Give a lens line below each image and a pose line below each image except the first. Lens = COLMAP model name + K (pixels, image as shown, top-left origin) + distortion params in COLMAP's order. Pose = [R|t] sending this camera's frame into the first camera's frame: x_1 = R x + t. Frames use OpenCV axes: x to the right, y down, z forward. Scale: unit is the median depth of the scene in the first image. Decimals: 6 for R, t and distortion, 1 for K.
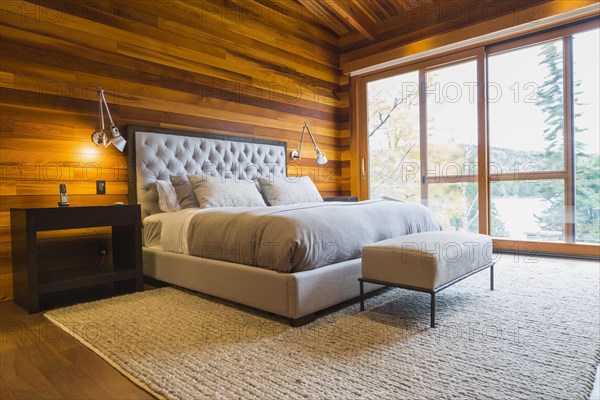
lens RADIAL K [[375.6, 0, 300.0], [0, 375.6, 200.0], [0, 0, 1]] dist [0.002787, 0.000940]
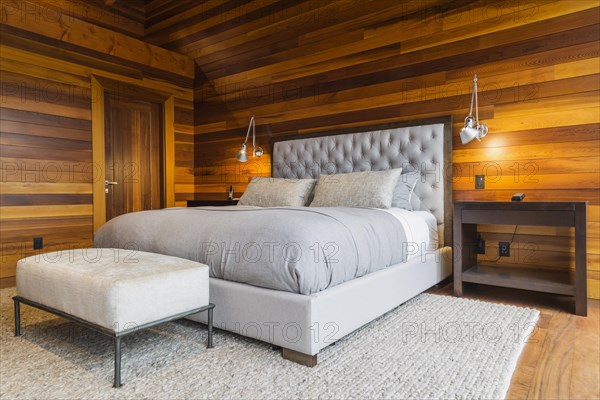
lens RADIAL K [[400.0, 0, 321.6], [0, 400.0, 194.7], [0, 0, 1]] dist [0.037048, 0.003569]
pose [[0.126369, 0.026110, -0.991640, 0.813565], [-0.015291, 0.999586, 0.024371, -0.038363], [0.991866, 0.012083, 0.126715, 0.883568]]
